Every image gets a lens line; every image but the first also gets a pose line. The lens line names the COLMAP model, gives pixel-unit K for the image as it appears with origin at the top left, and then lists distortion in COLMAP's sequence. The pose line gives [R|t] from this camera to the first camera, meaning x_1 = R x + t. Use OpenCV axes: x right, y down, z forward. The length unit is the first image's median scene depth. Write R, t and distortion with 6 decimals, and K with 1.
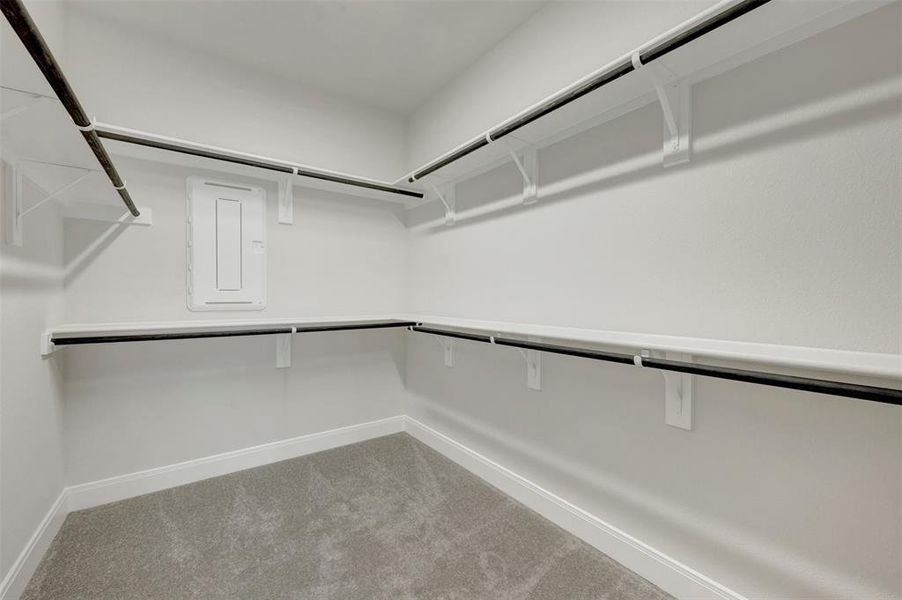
lens RADIAL K [[359.5, 0, 447.3], [0, 359.5, 299.5], [0, 0, 1]] dist [0.000266, 0.000843]
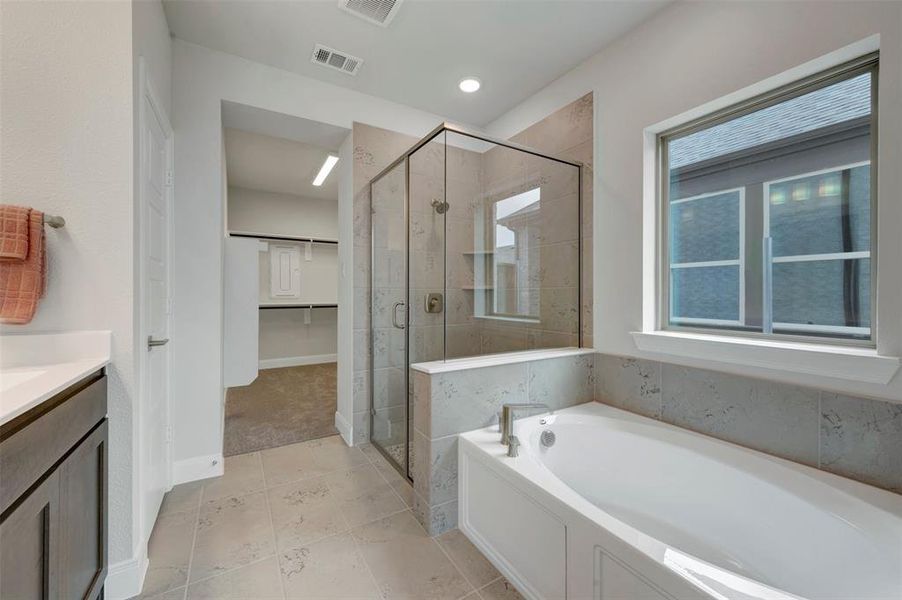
lens RADIAL K [[359.5, 0, 453.0], [0, 359.5, 289.2], [0, 0, 1]] dist [0.000266, 0.000843]
pose [[0.995401, -0.000217, -0.095796, 0.734568], [-0.000596, 0.999964, -0.008449, -0.012573], [0.095794, 0.008467, 0.995365, -1.271964]]
